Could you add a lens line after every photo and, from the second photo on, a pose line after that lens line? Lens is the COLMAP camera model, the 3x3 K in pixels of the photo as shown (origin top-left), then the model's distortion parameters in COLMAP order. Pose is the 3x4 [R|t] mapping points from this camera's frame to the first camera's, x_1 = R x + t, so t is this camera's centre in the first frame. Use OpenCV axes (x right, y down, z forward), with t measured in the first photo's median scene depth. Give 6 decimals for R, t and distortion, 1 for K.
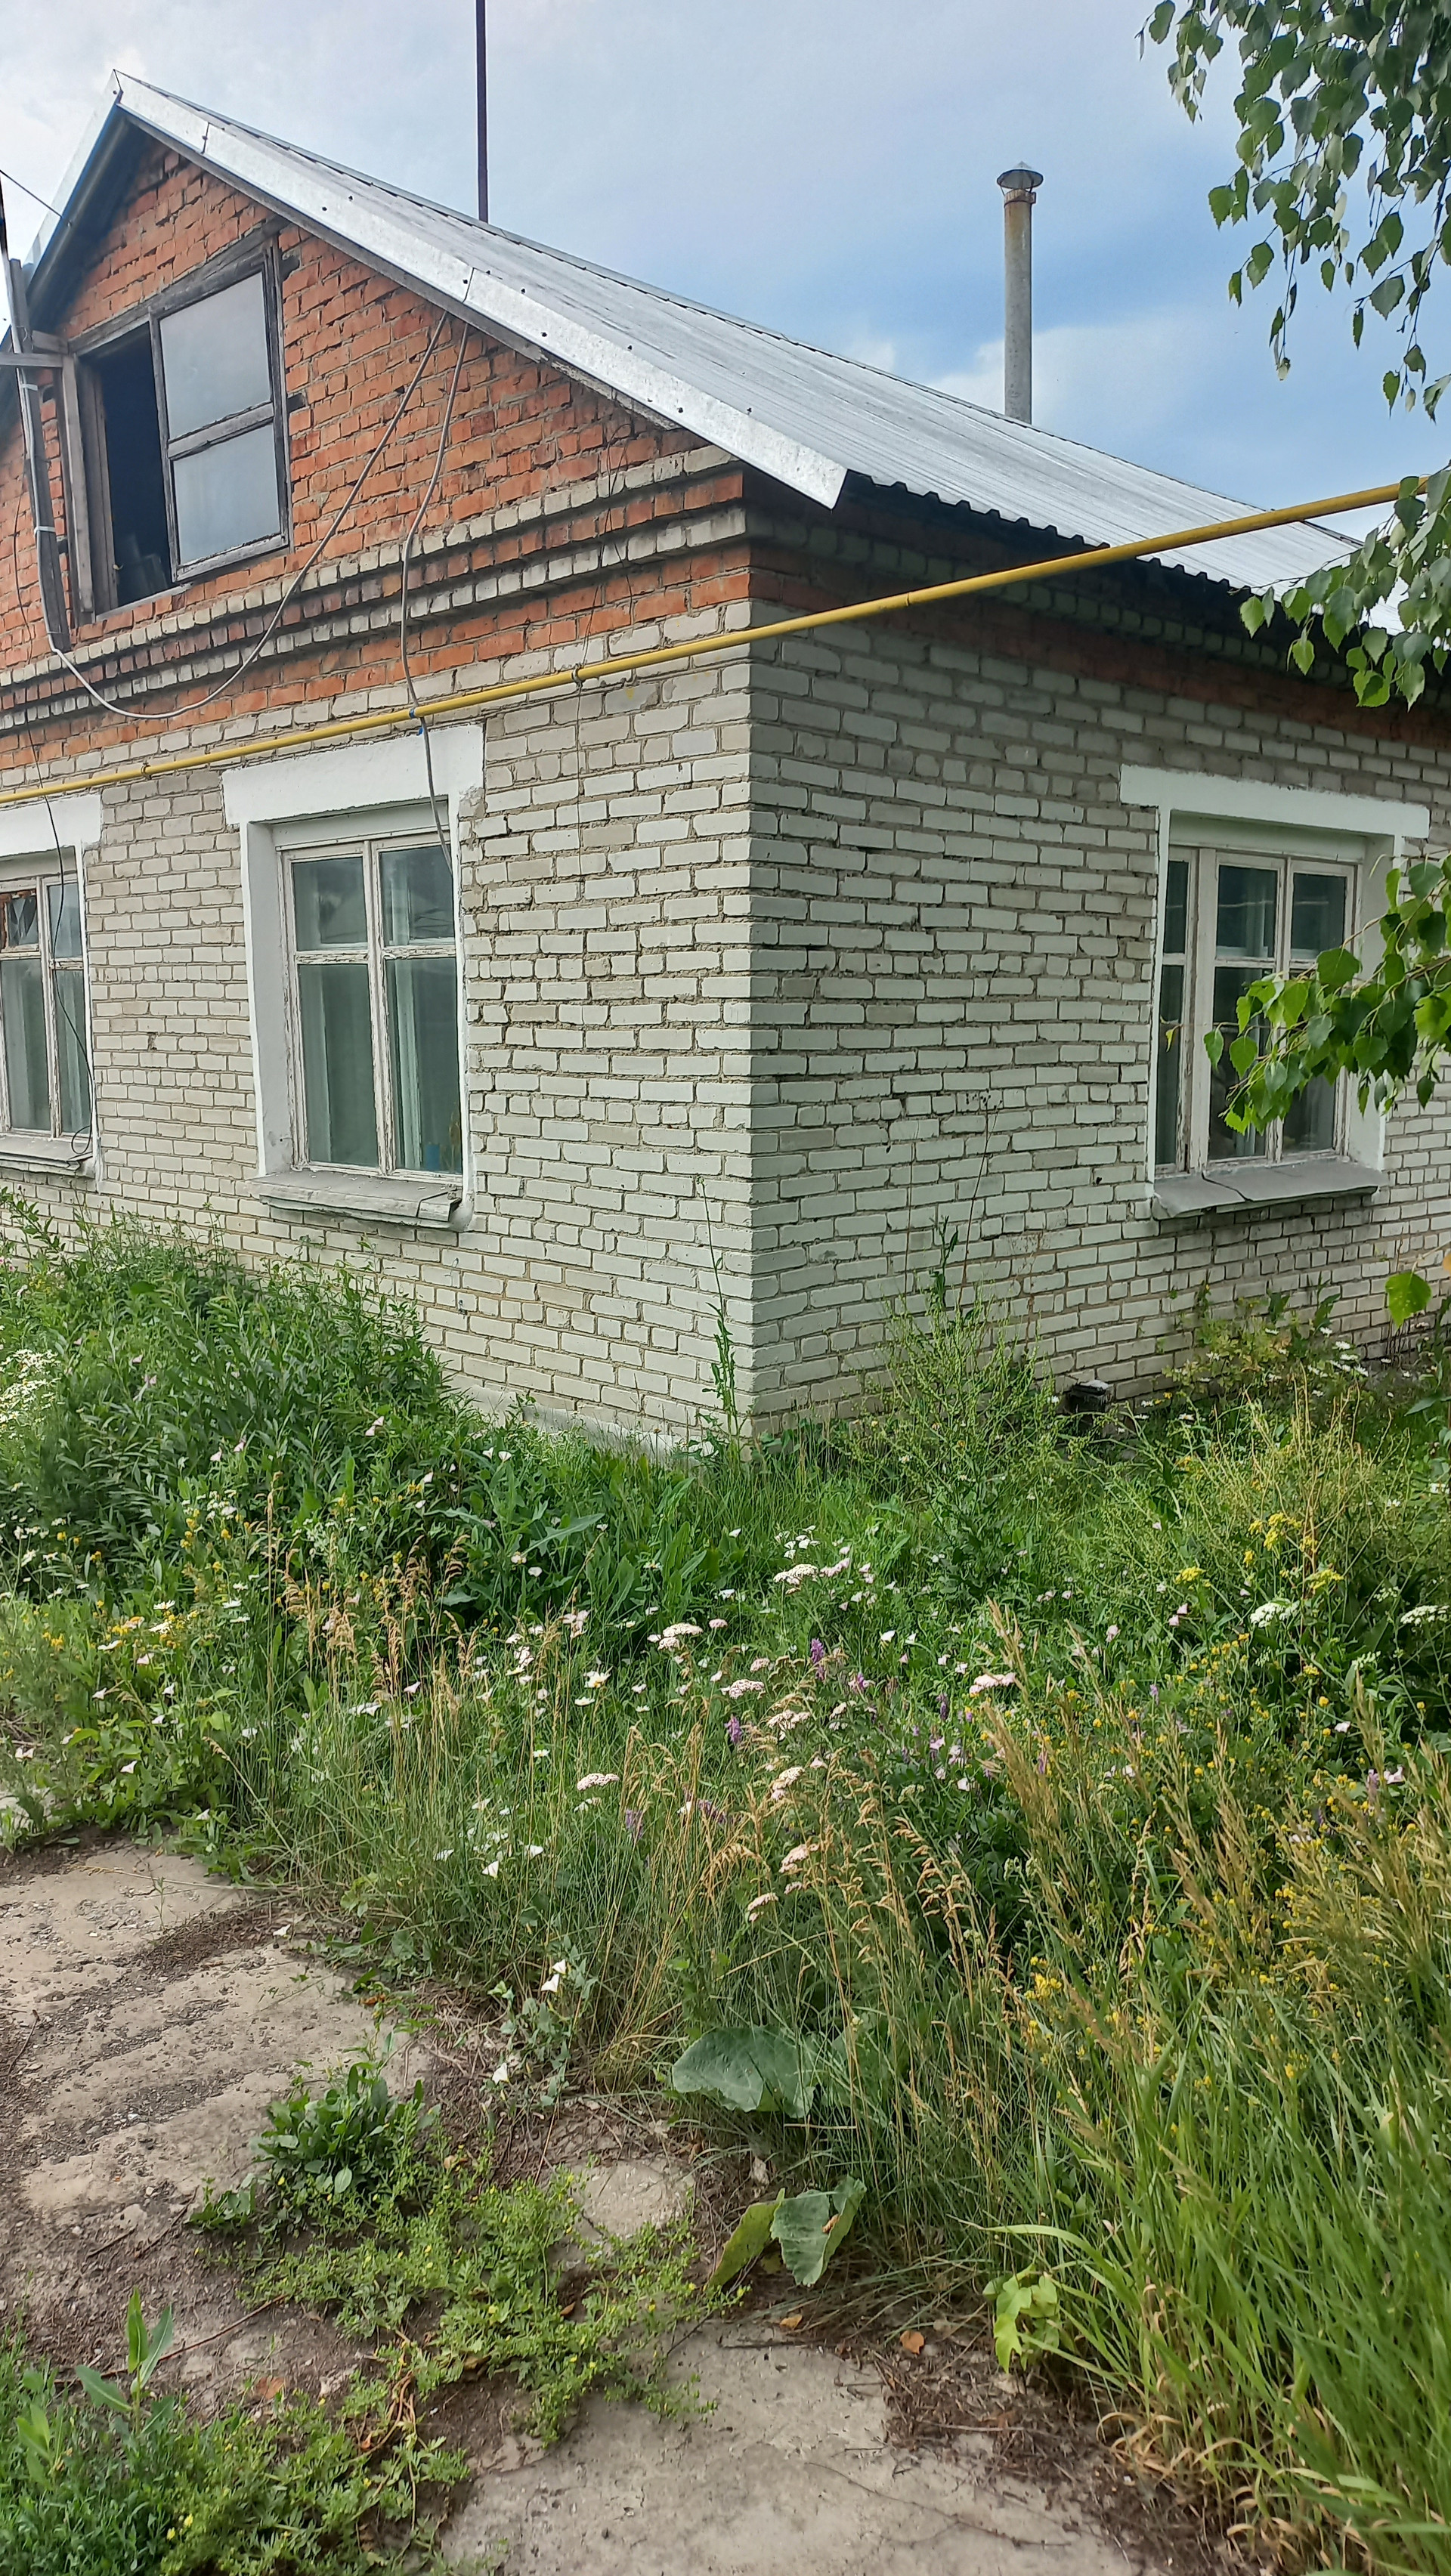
lens RADIAL K [[1946.5, 0, 722.1], [0, 1946.5, 1296.2], [0, 0, 1]] dist [0.100203, -0.170272]
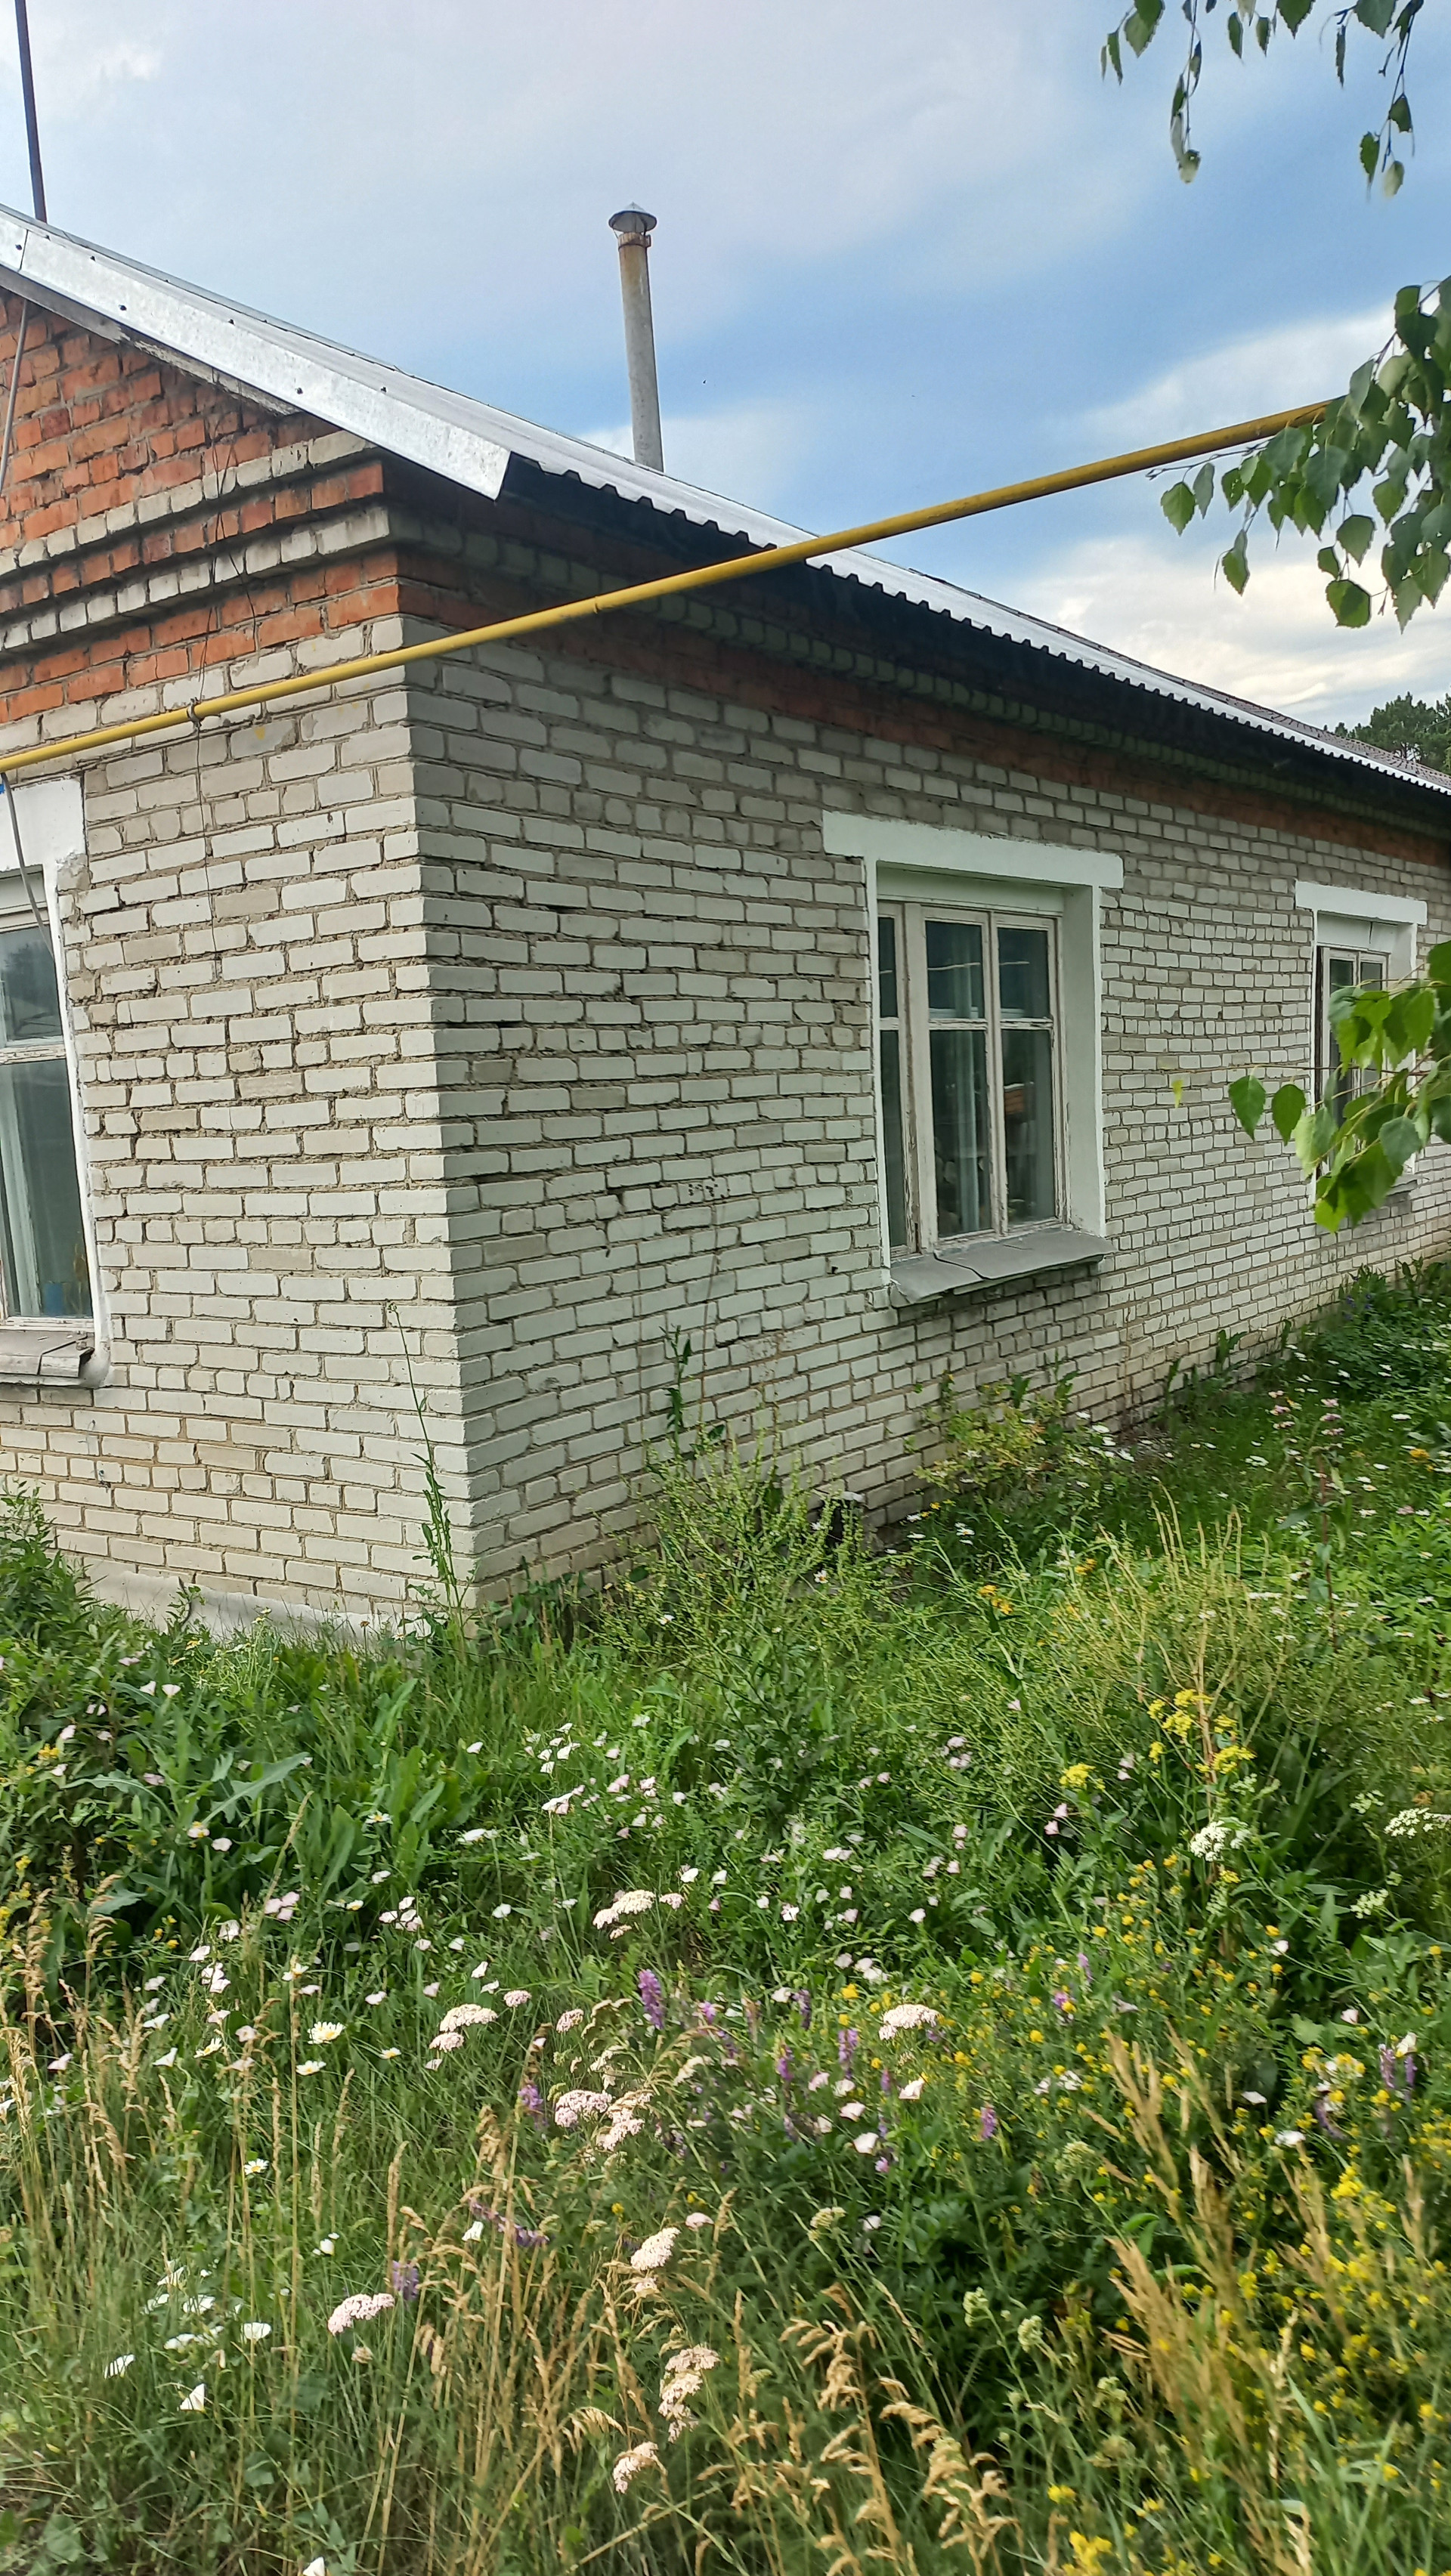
lens RADIAL K [[1946.5, 0, 722.1], [0, 1946.5, 1296.2], [0, 0, 1]] dist [0.100203, -0.170272]
pose [[0.982151, -0.074089, 0.172889, -0.015577], [0.082059, 0.995848, -0.039403, -0.018572], [-0.169252, 0.052887, 0.984153, 0.146347]]
